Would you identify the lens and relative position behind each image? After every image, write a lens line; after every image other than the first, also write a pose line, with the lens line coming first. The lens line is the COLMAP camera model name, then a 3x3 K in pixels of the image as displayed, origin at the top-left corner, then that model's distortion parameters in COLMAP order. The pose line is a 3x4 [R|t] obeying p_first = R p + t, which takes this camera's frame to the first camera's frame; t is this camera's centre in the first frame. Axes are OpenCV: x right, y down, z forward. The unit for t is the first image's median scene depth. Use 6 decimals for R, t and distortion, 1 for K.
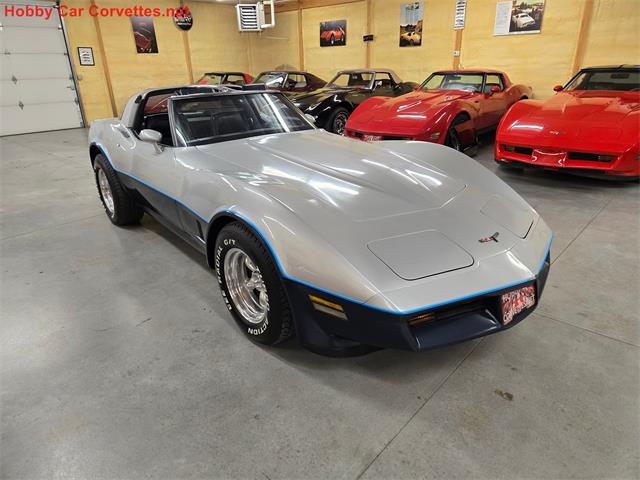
lens RADIAL K [[426.6, 0, 315.5], [0, 426.6, 238.7], [0, 0, 1]] dist [0.057220, -0.048471]
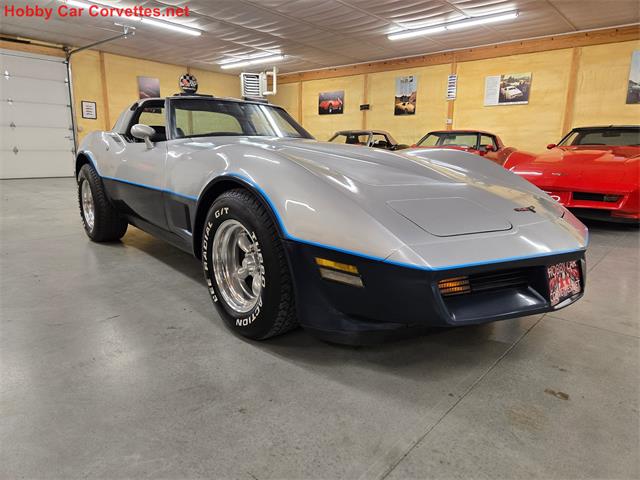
lens RADIAL K [[426.6, 0, 321.0], [0, 426.6, 238.1], [0, 0, 1]] dist [0.057220, -0.048471]
pose [[0.998729, 0.038568, 0.032450, -0.015547], [-0.032026, 0.982714, -0.182337, 0.112800], [-0.038921, 0.181066, 0.982700, 0.087107]]
